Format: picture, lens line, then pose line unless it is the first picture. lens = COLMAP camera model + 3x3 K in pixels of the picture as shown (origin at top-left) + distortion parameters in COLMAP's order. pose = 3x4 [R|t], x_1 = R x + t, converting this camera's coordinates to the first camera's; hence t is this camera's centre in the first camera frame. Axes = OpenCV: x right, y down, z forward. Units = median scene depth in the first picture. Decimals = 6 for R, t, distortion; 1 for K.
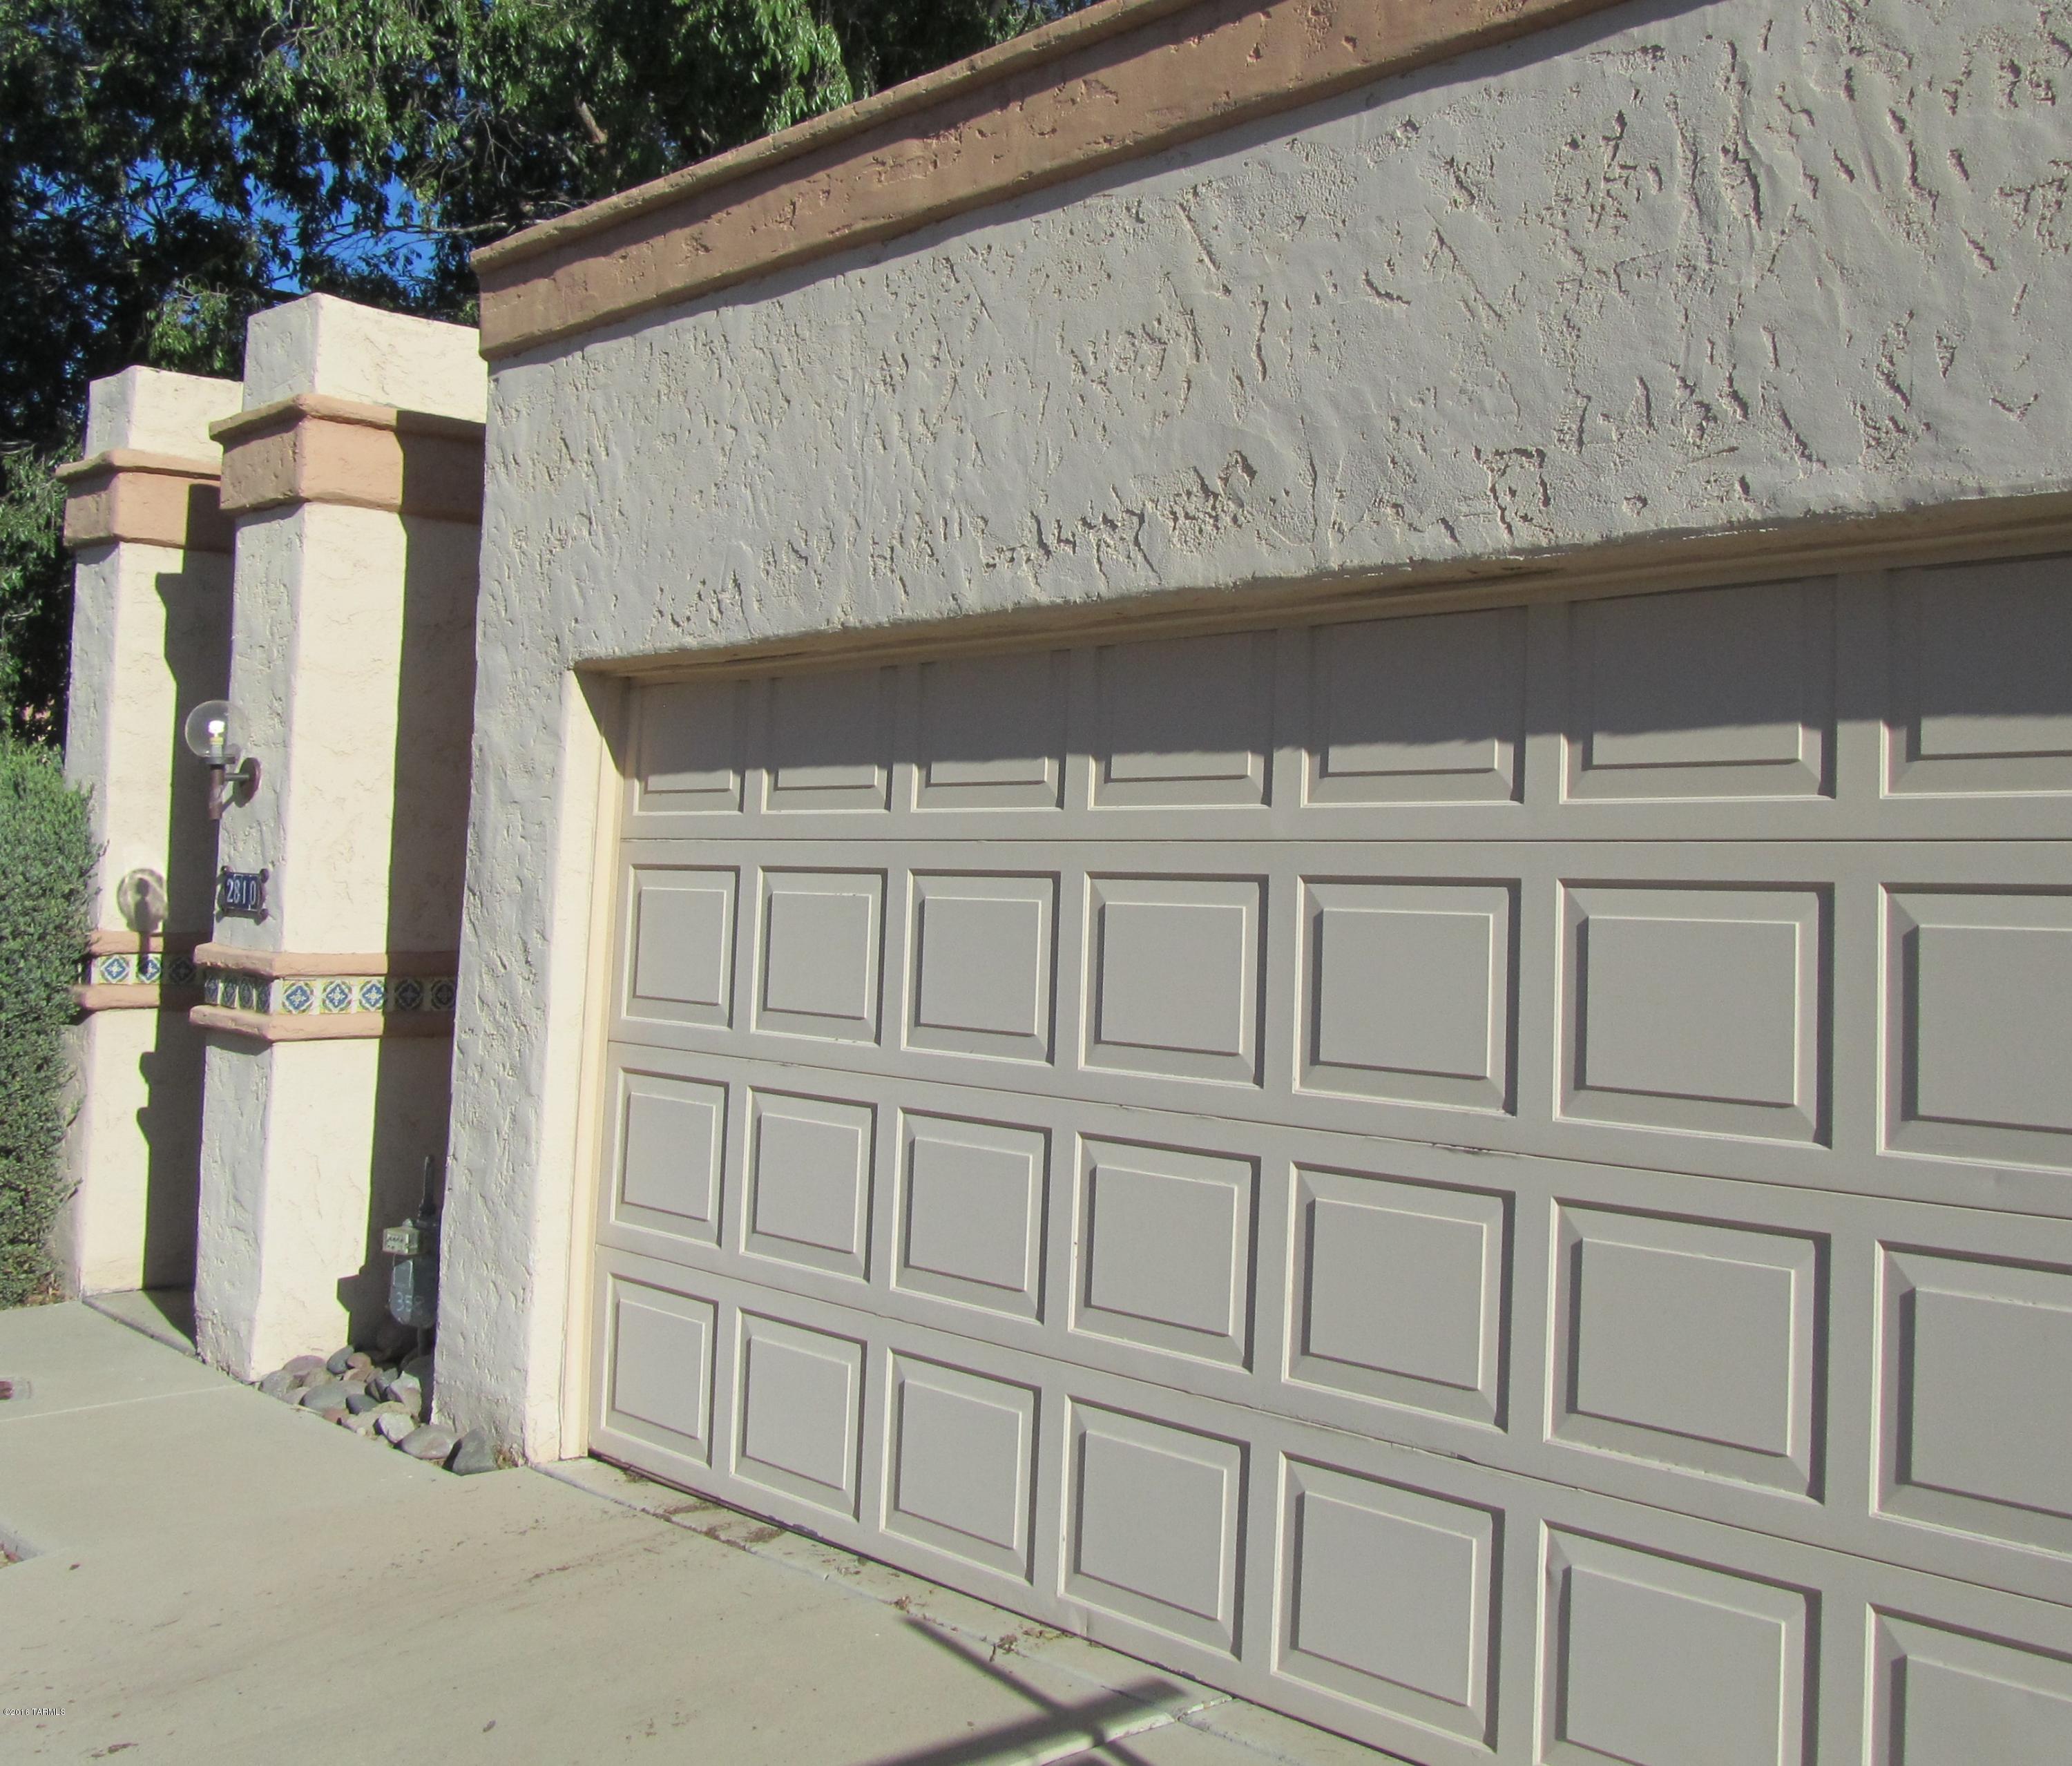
lens RADIAL K [[2288.5, 0, 1034.2], [0, 2288.5, 730.9], [0, 0, 1]] dist [0.002581, -0.001440]
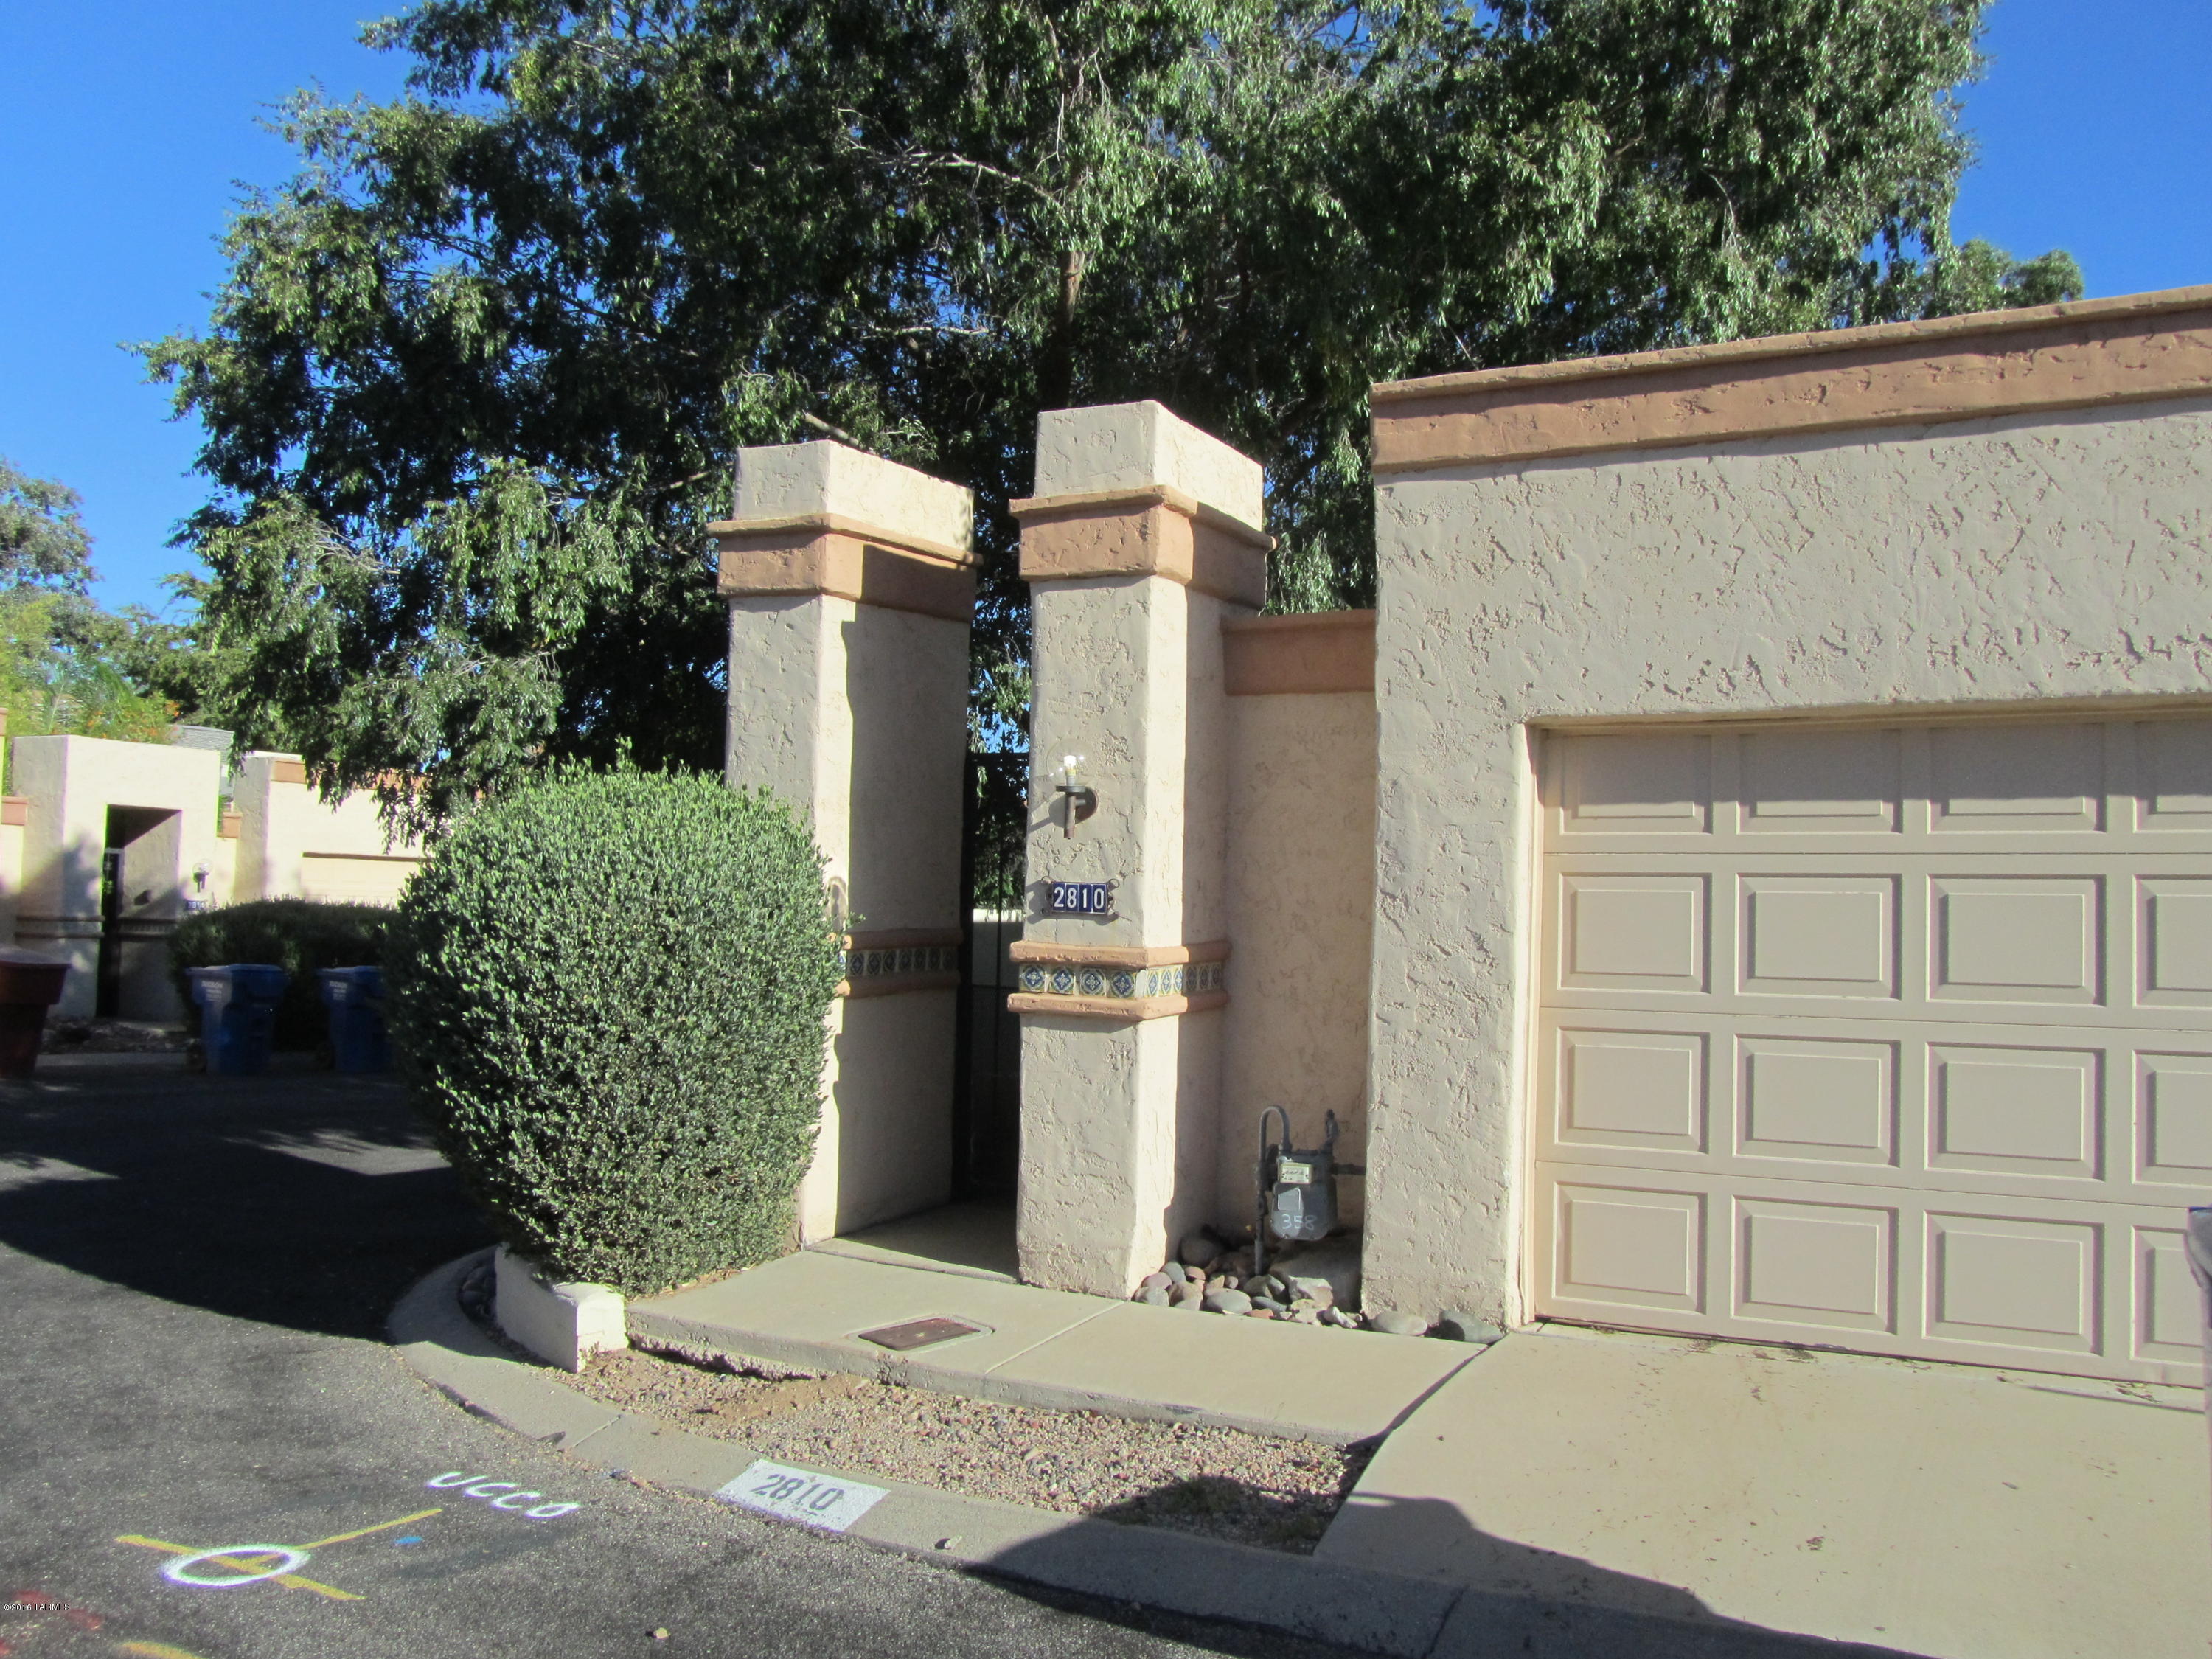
lens RADIAL K [[1943.0, 0, 1106.0], [0, 1943.0, 829.5], [0, 0, 1]] dist [-0.015097, -0.002262]
pose [[0.940369, -0.006037, 0.340103, -0.807882], [-0.009523, 0.998983, 0.044064, -0.012940], [-0.340024, -0.044675, 0.939355, 0.046386]]
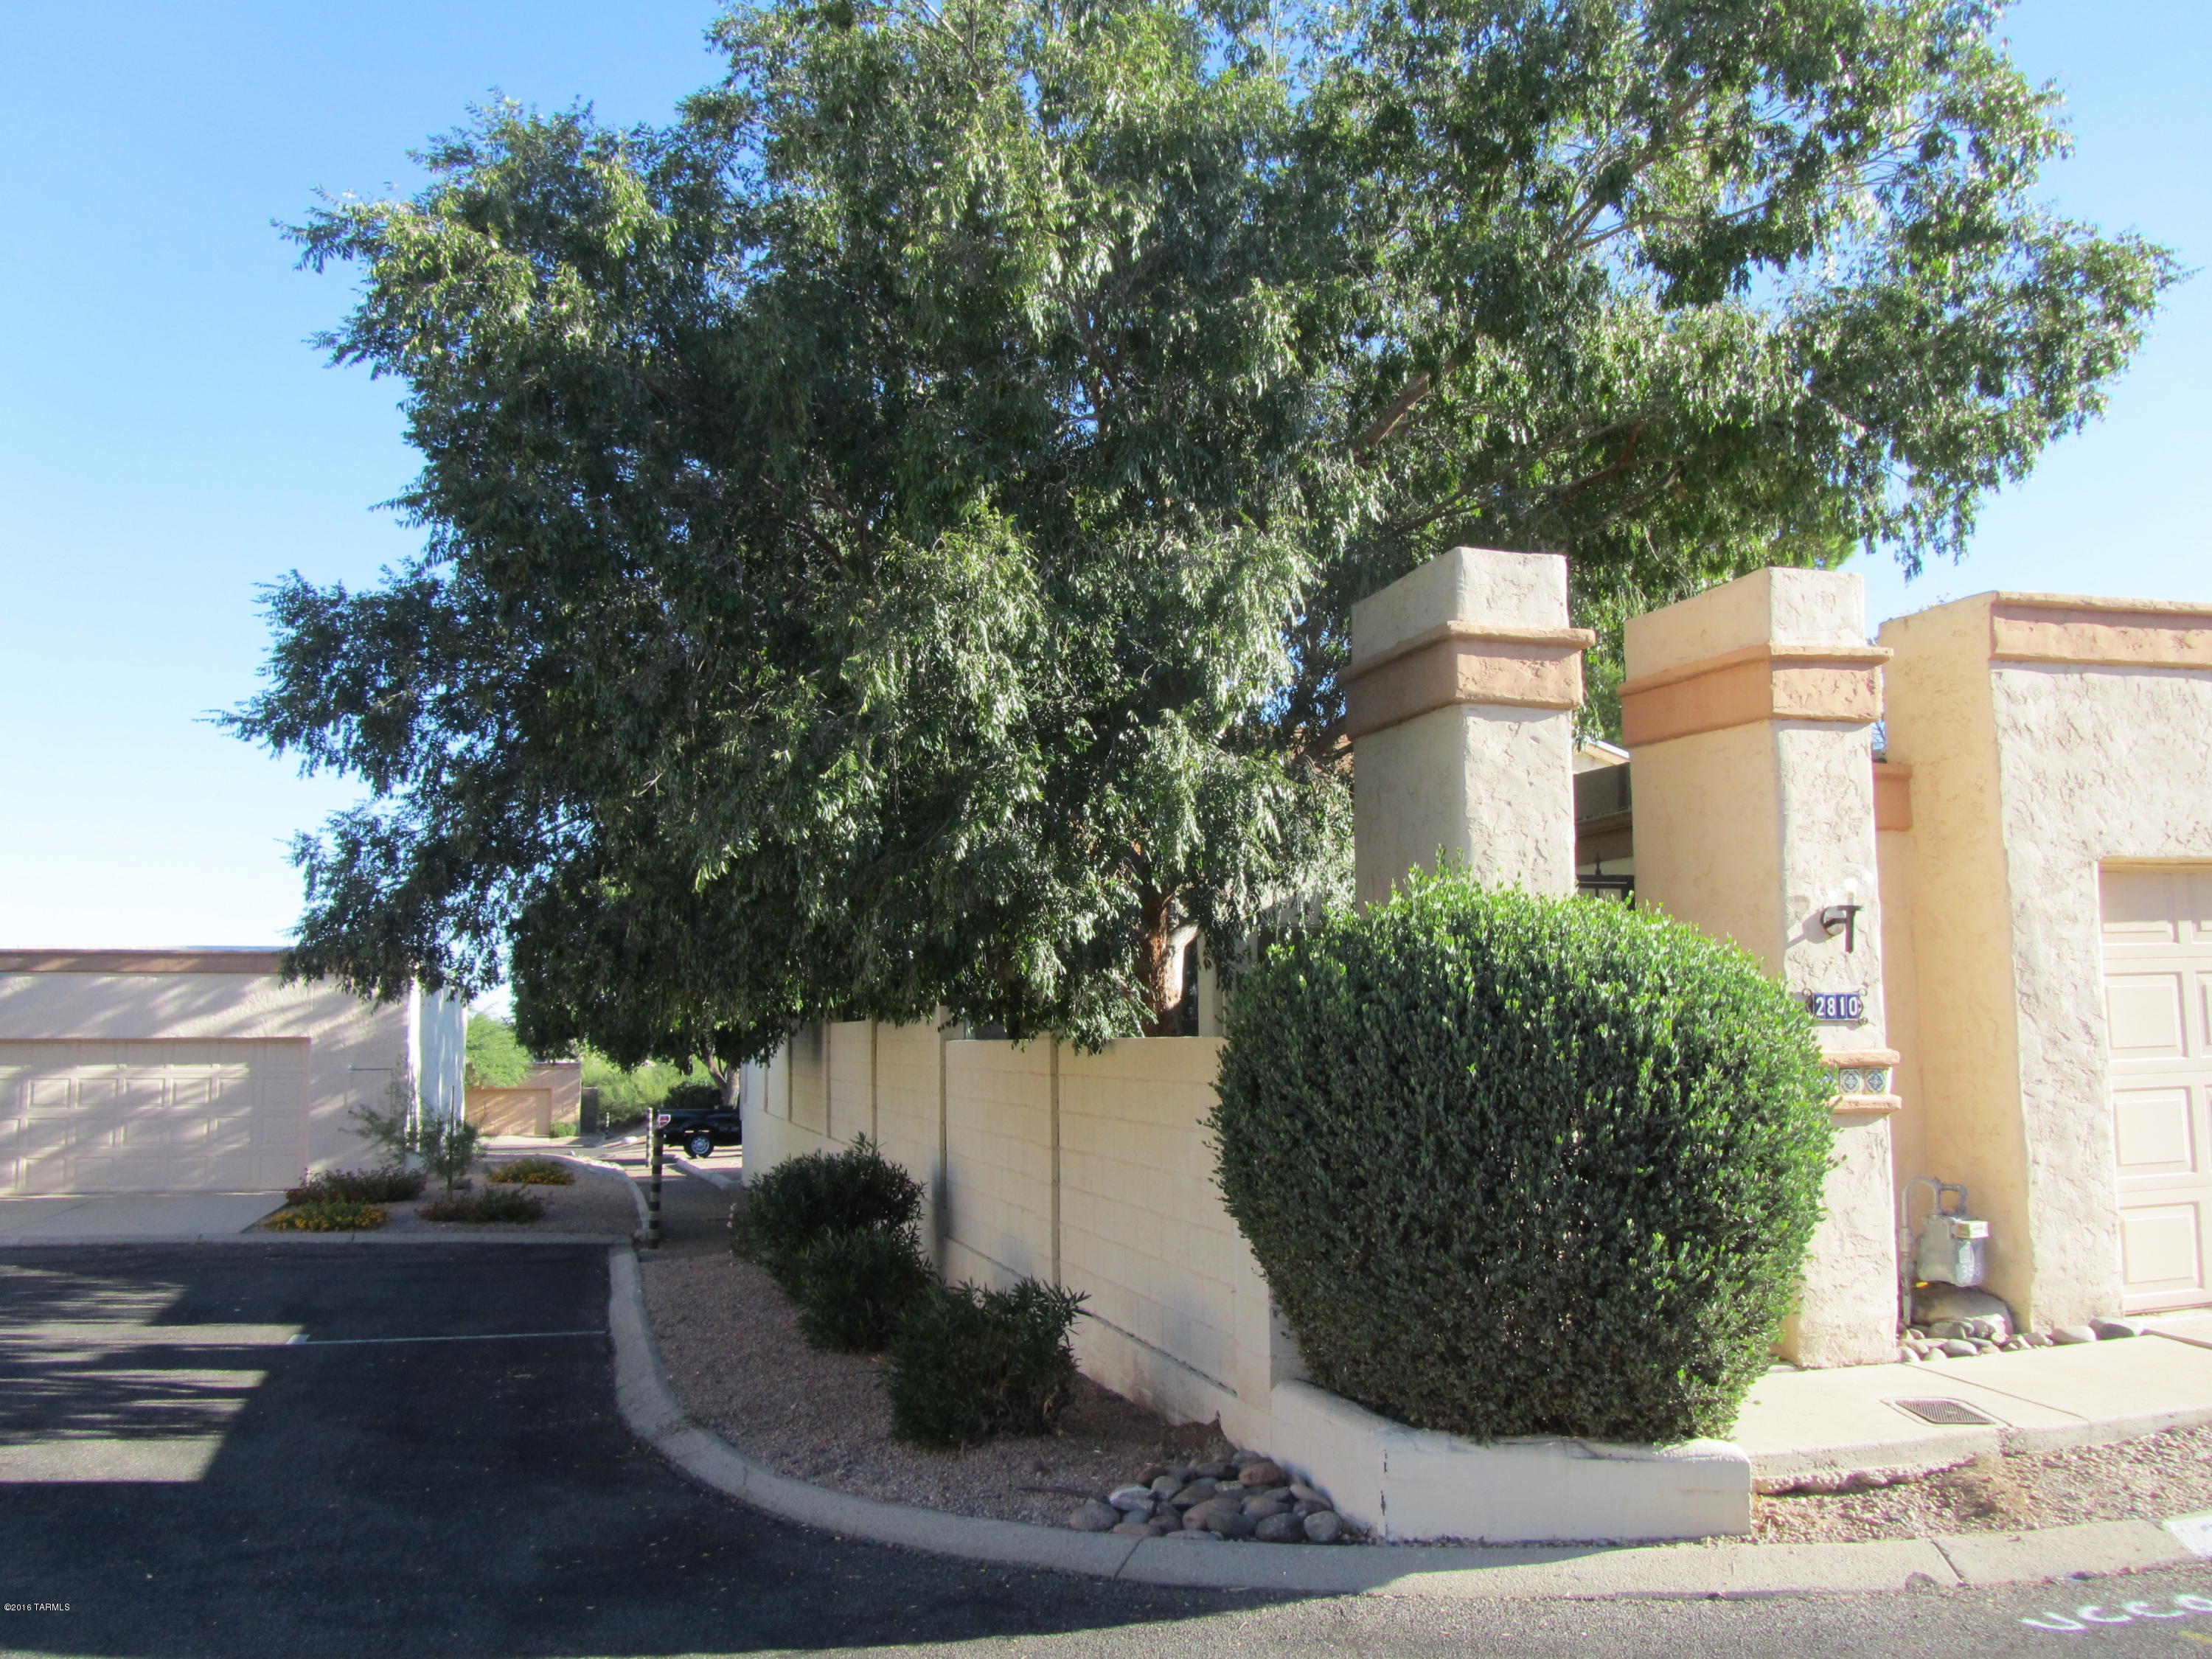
lens RADIAL K [[1847.2, 0, 1106.0], [0, 1847.2, 829.5], [0, 0, 1]] dist [-0.041216, 0.000092]
pose [[0.428045, 0.053133, 0.902194, -1.779665], [-0.026617, 0.998578, -0.046181, 0.032930], [-0.903365, -0.004246, 0.428851, 1.098936]]
